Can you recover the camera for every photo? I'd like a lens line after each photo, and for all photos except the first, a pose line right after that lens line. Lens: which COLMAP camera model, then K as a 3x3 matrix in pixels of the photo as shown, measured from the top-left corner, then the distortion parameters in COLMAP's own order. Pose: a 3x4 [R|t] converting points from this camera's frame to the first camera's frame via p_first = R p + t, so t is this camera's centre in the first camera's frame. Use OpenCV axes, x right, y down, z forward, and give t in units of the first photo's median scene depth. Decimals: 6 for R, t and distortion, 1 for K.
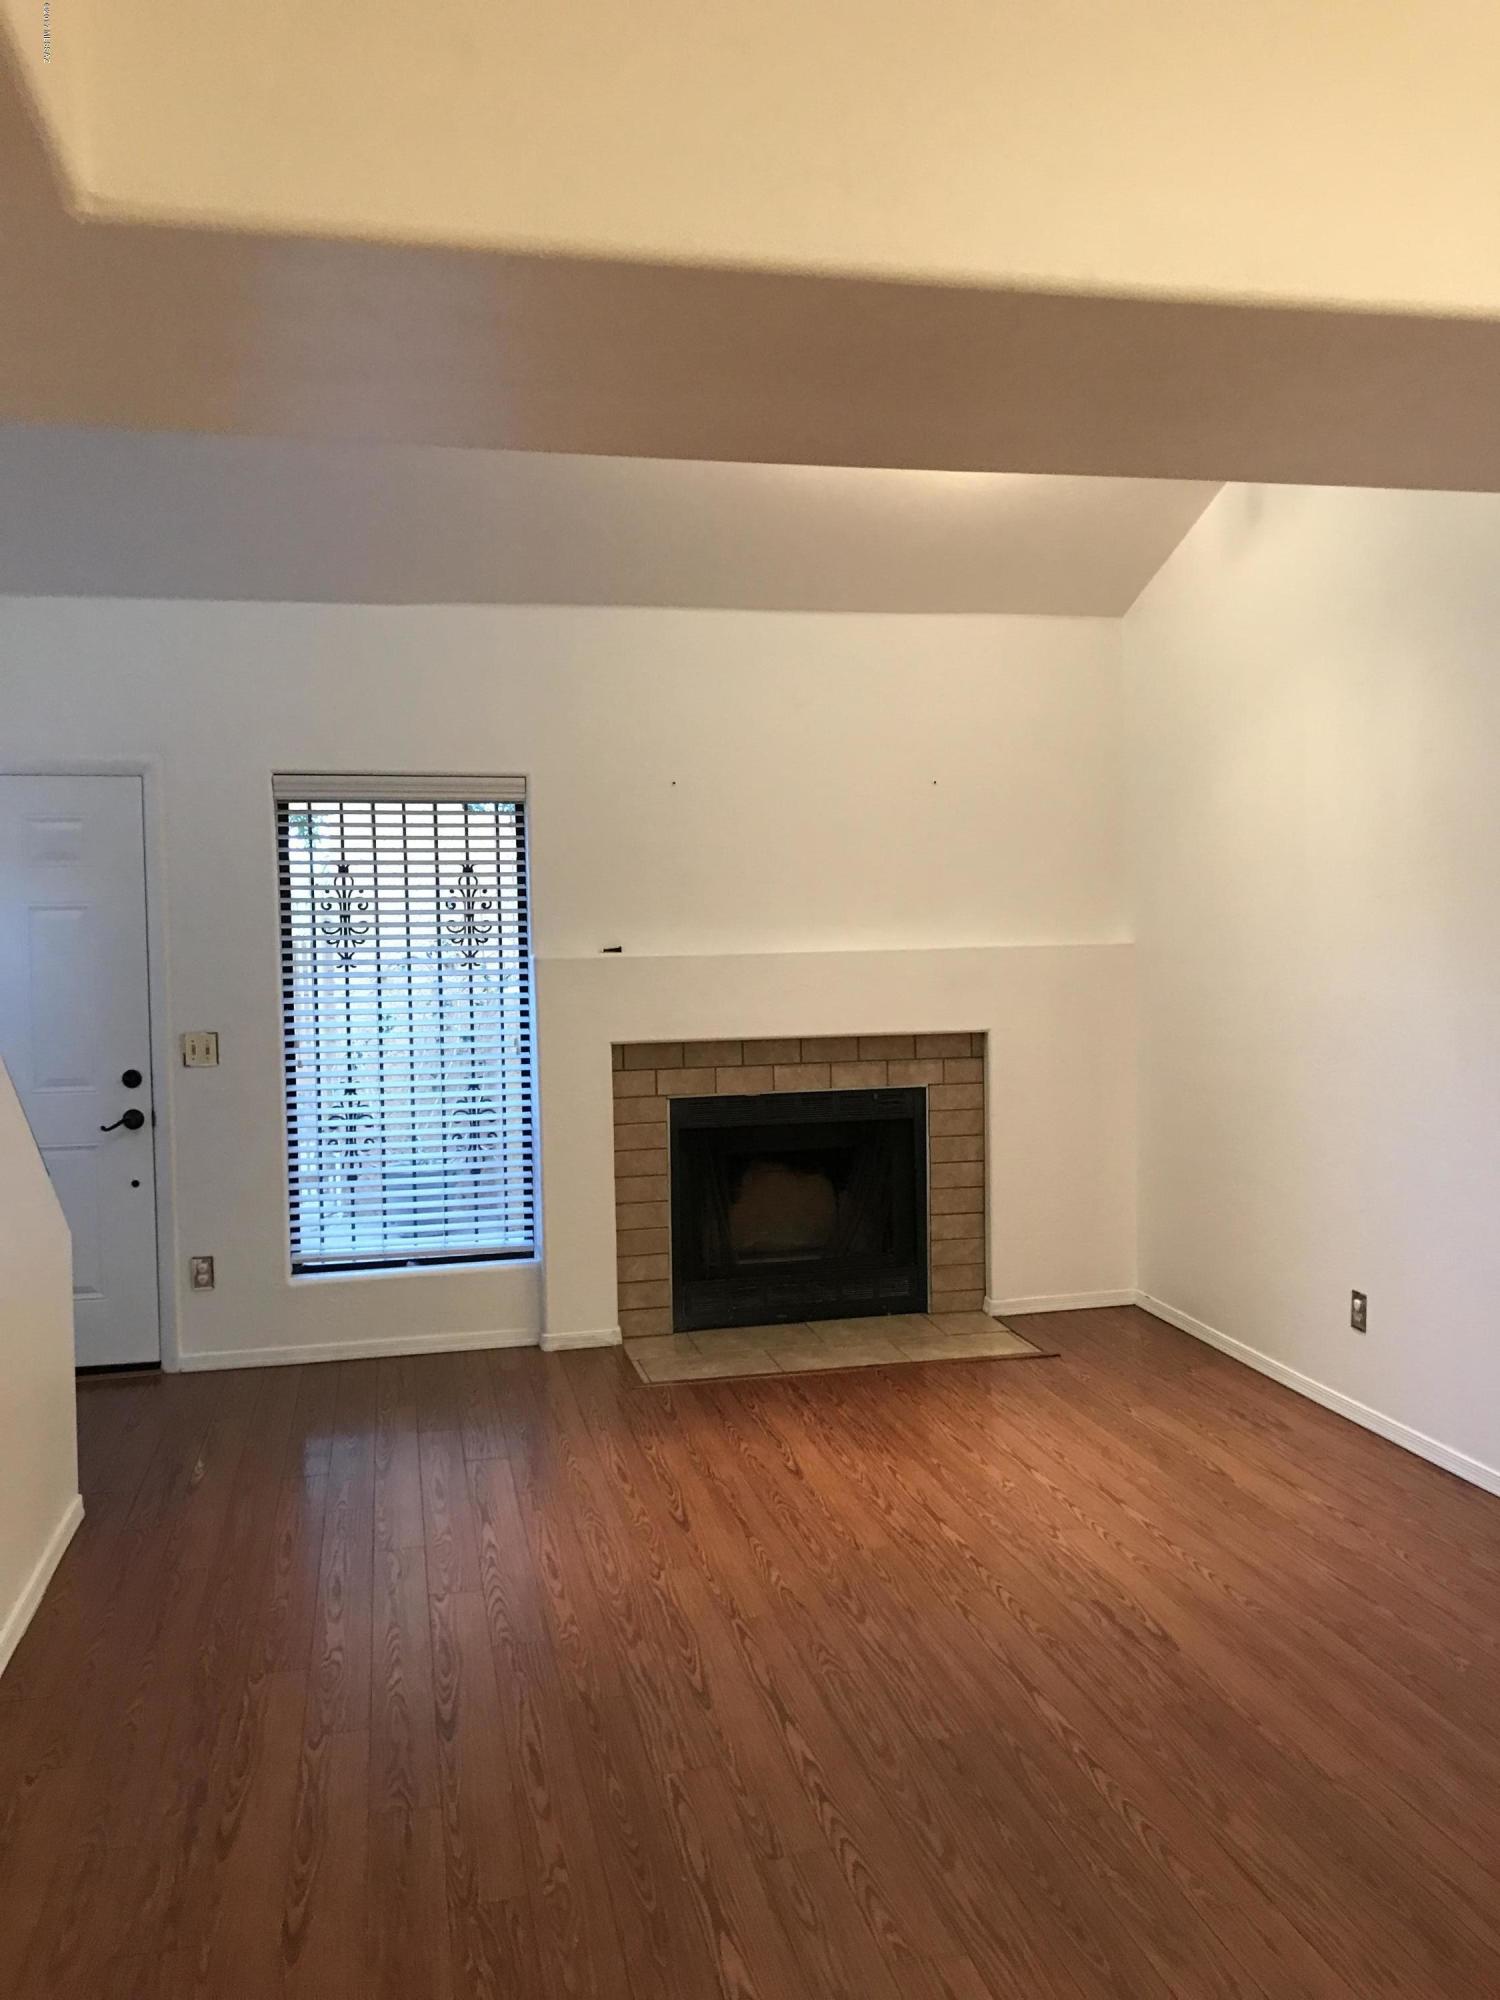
lens RADIAL K [[1647.6, 0, 786.4], [0, 1647.6, 978.3], [0, 0, 1]] dist [0.047491, -0.045050]
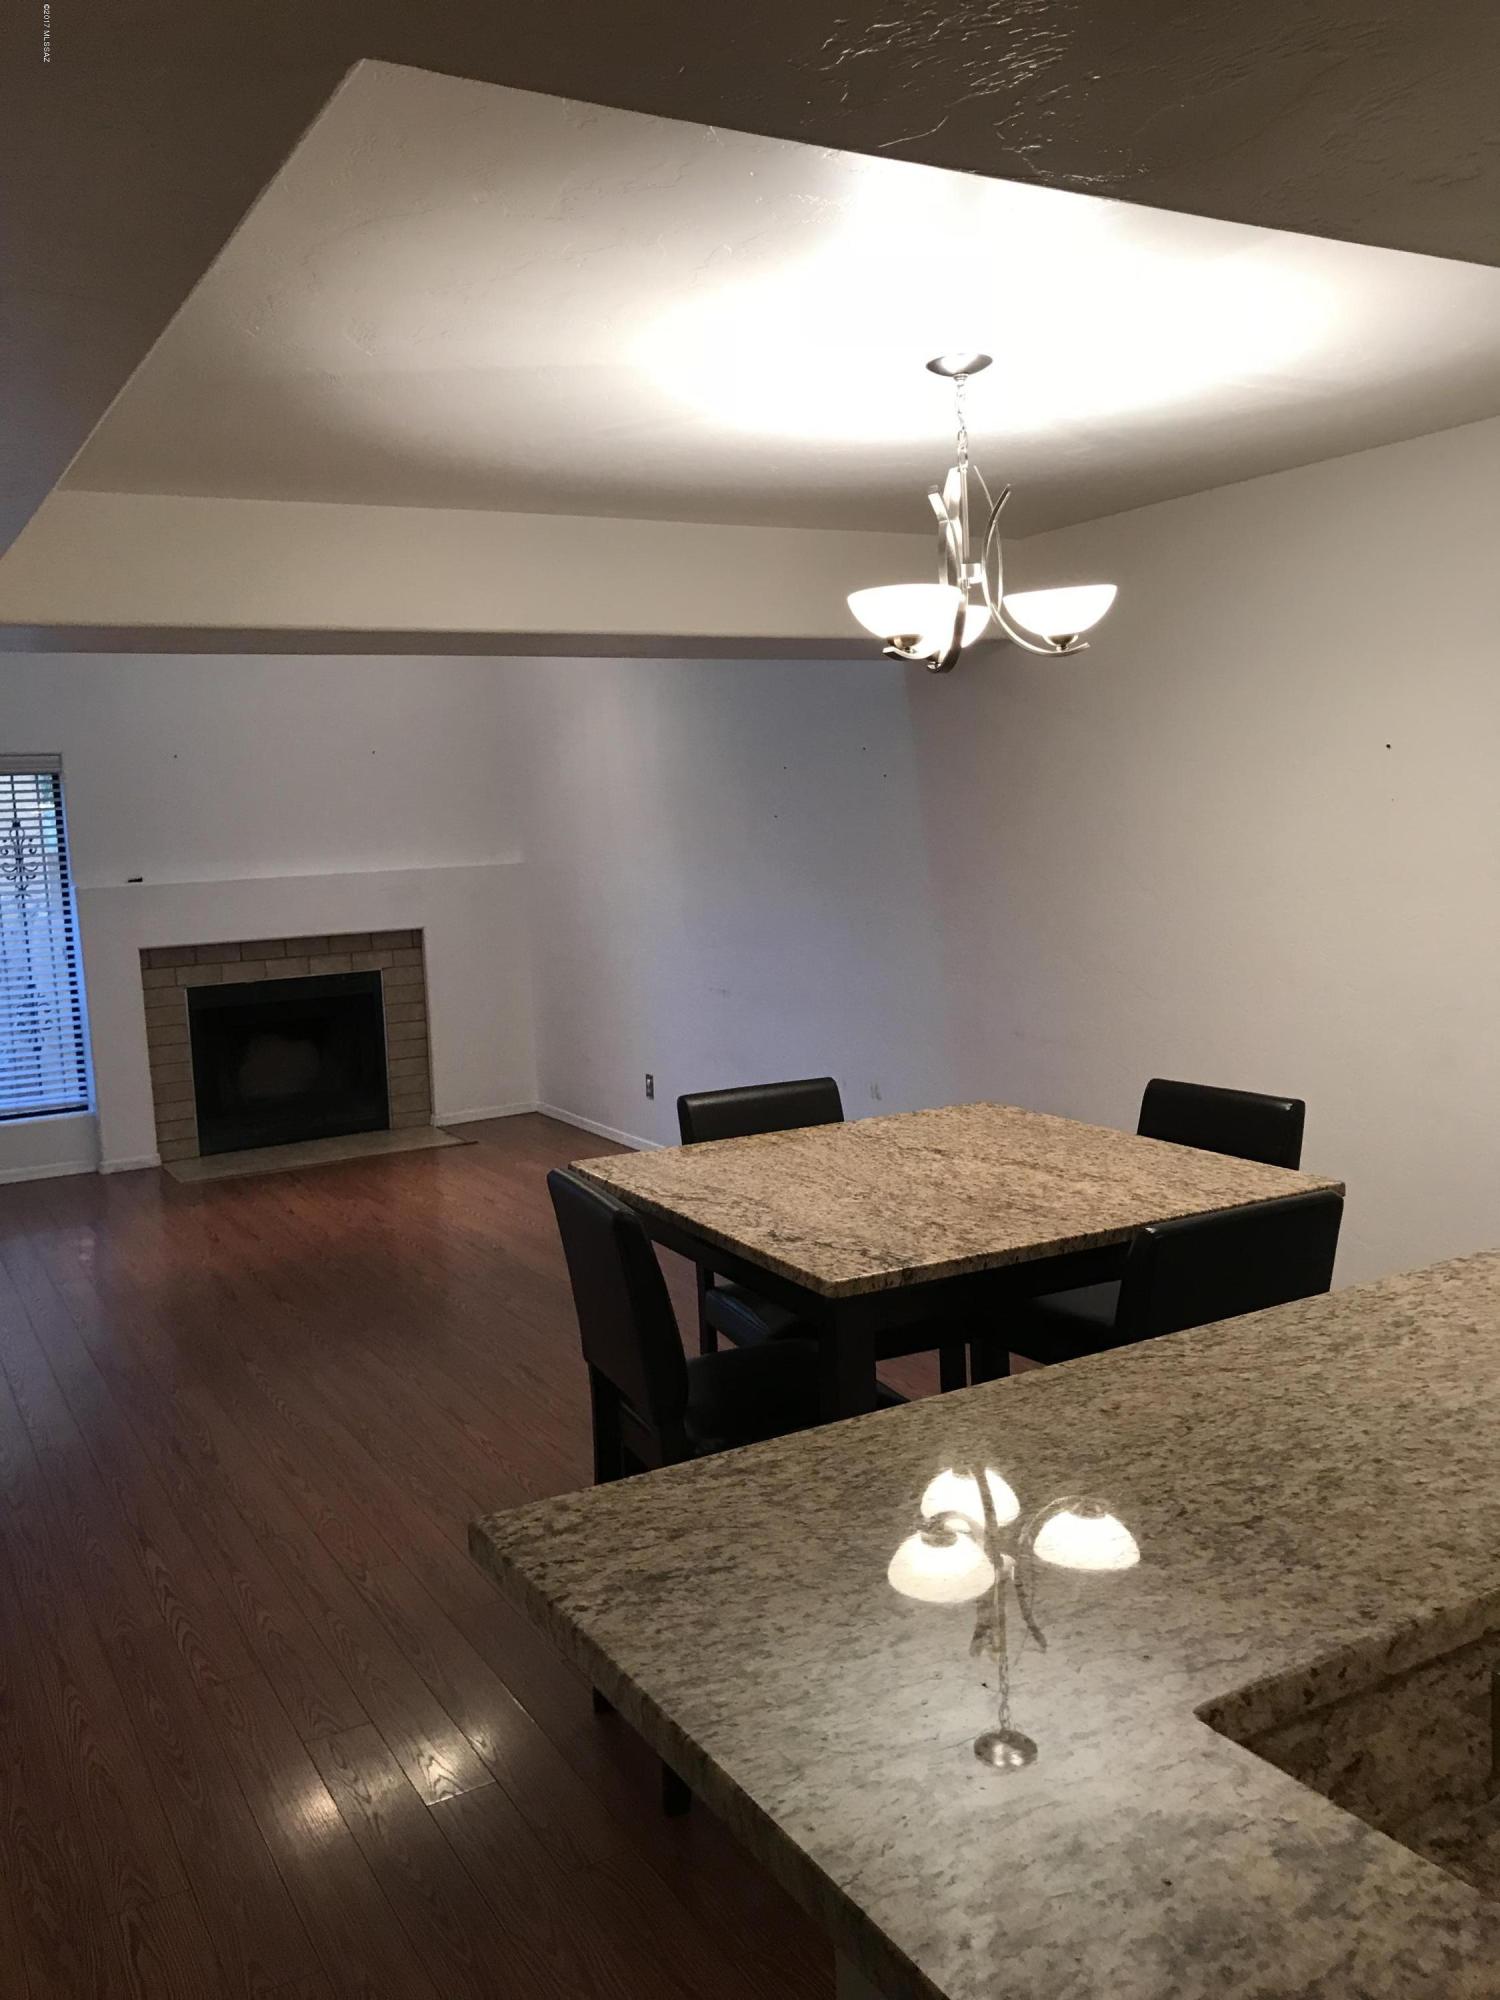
lens RADIAL K [[1647.6, 0, 767.0], [0, 1647.6, 980.0], [0, 0, 1]] dist [0.047491, -0.045050]
pose [[0.961747, -0.054787, 0.268404, 0.024240], [0.041261, 0.997590, 0.055784, 0.009724], [-0.270813, -0.042575, 0.961690, -0.464521]]
